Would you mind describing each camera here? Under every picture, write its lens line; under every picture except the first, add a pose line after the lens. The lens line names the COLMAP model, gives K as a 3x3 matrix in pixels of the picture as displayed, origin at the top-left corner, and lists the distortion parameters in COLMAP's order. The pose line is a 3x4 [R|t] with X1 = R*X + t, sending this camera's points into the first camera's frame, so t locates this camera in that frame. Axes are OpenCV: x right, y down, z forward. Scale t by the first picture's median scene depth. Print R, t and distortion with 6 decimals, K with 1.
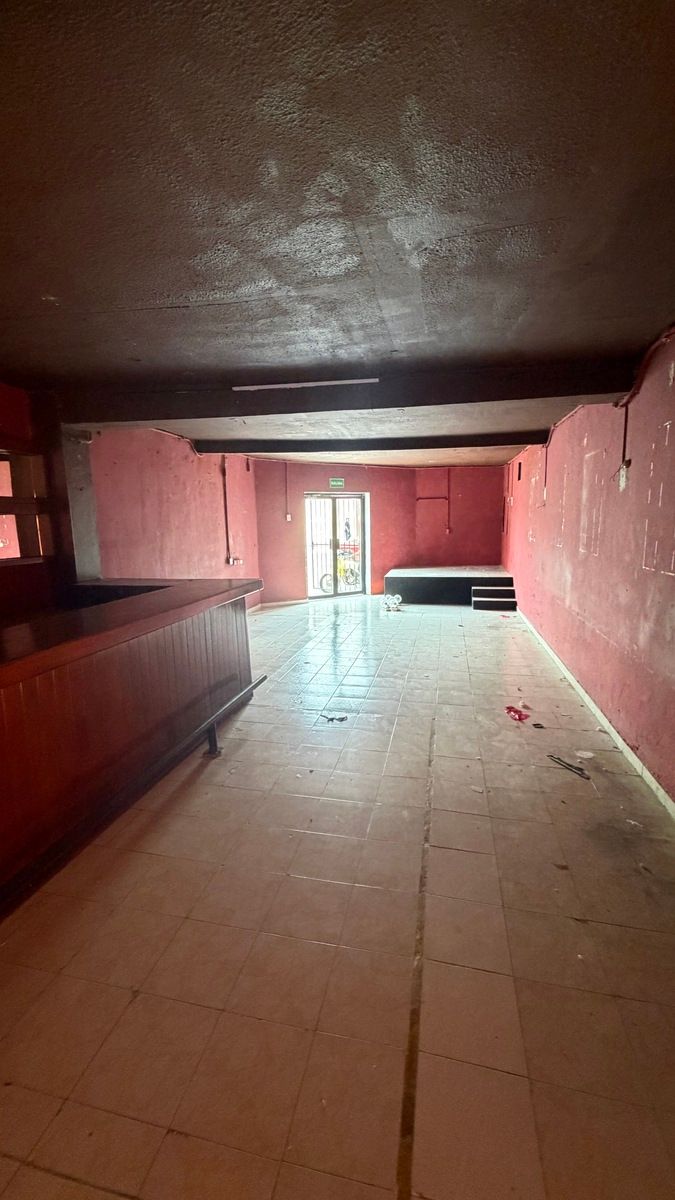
lens RADIAL K [[479.3, 0, 340.0], [0, 479.3, 602.0], [0, 0, 1]] dist [0.000234, 0.000087]
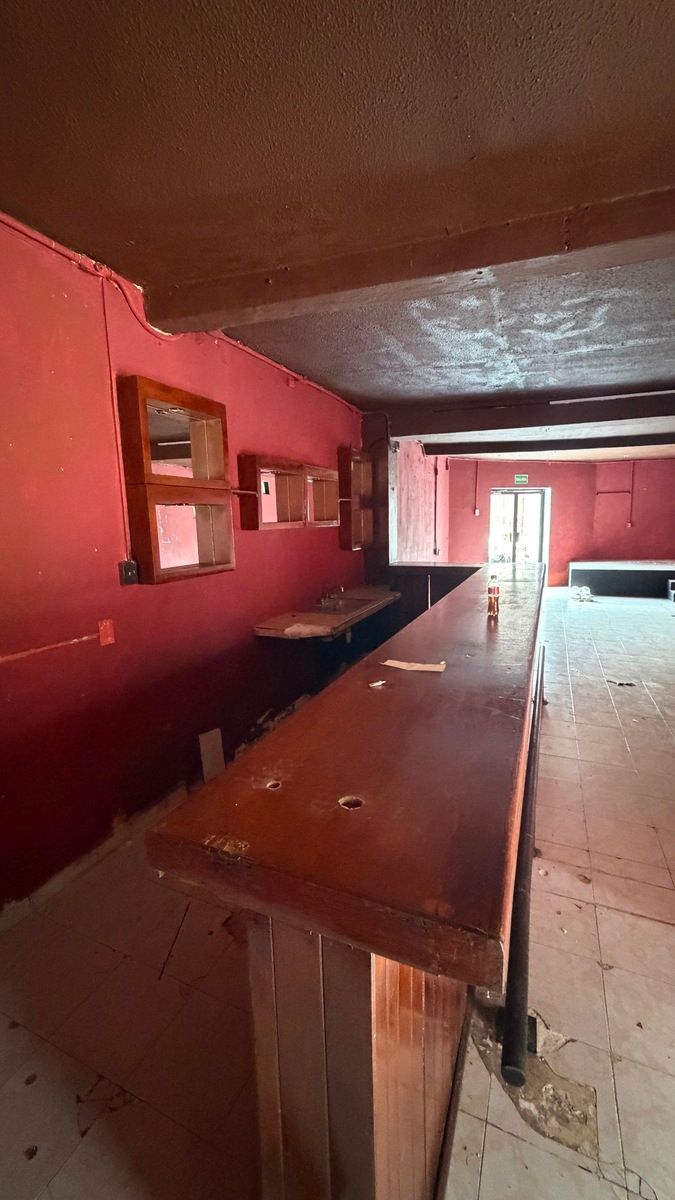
lens RADIAL K [[479.3, 0, 337.7], [0, 479.3, 594.9], [0, 0, 1]] dist [0.000234, 0.000087]
pose [[0.978898, 0.025528, -0.202751, -0.184458], [-0.027338, 0.999607, -0.006131, 0.022883], [0.202514, 0.011544, 0.979211, -0.108037]]
